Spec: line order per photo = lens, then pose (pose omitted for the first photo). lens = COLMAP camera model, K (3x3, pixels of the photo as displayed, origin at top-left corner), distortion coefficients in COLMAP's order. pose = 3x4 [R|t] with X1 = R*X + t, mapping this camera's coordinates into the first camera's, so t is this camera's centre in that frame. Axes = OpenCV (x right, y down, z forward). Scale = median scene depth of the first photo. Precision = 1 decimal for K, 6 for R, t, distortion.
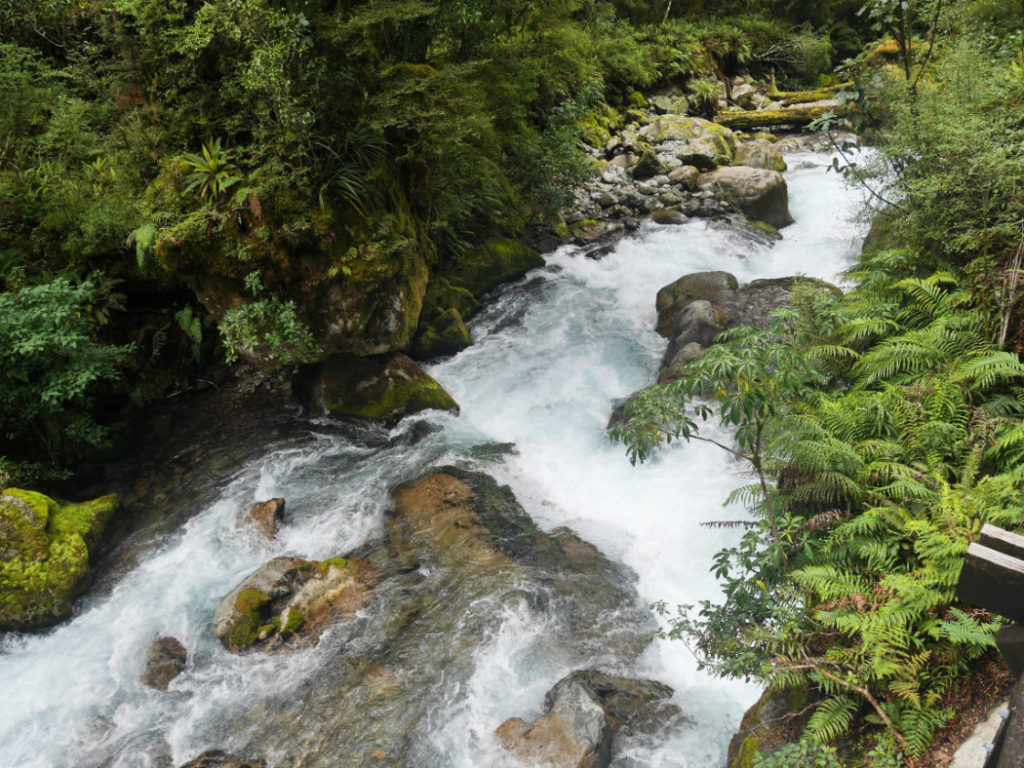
lens RADIAL K [[734.2, 0, 488.2], [0, 734.2, 381.2], [0, 0, 1]] dist [-0.082839, 0.038726]
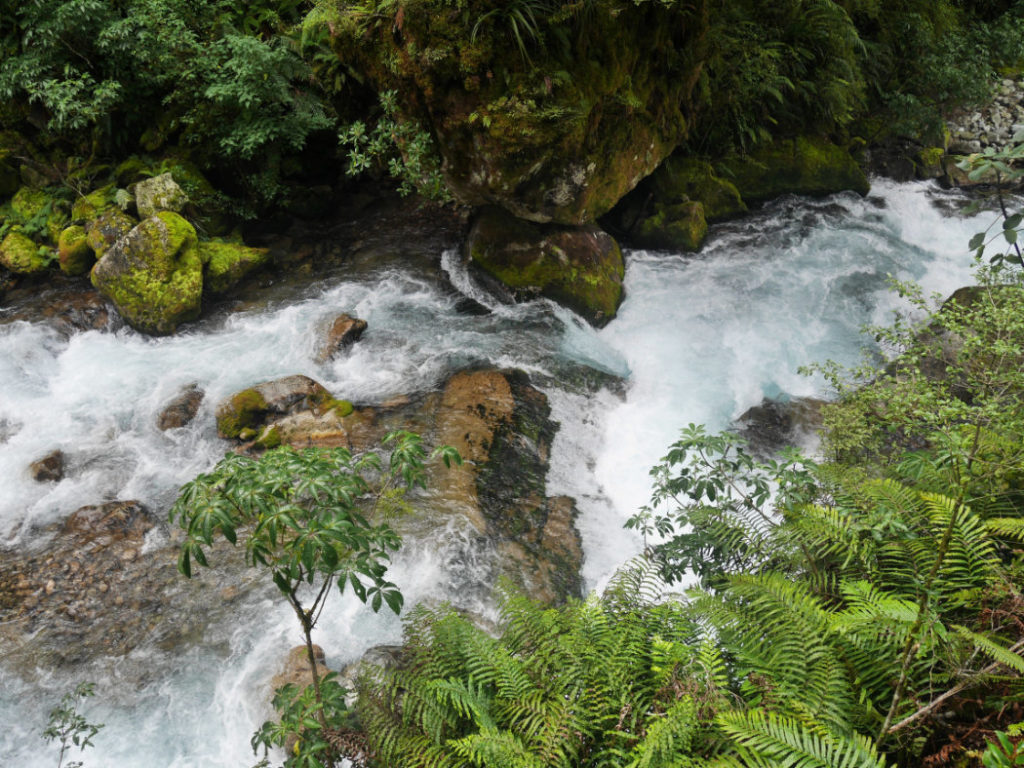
lens RADIAL K [[734.2, 0, 488.2], [0, 734.2, 381.2], [0, 0, 1]] dist [-0.082839, 0.038726]
pose [[0.786943, 0.475888, -0.392748, 0.282344], [-0.363315, 0.871852, 0.328444, -0.160180], [0.498721, -0.115775, 0.858995, 0.215276]]
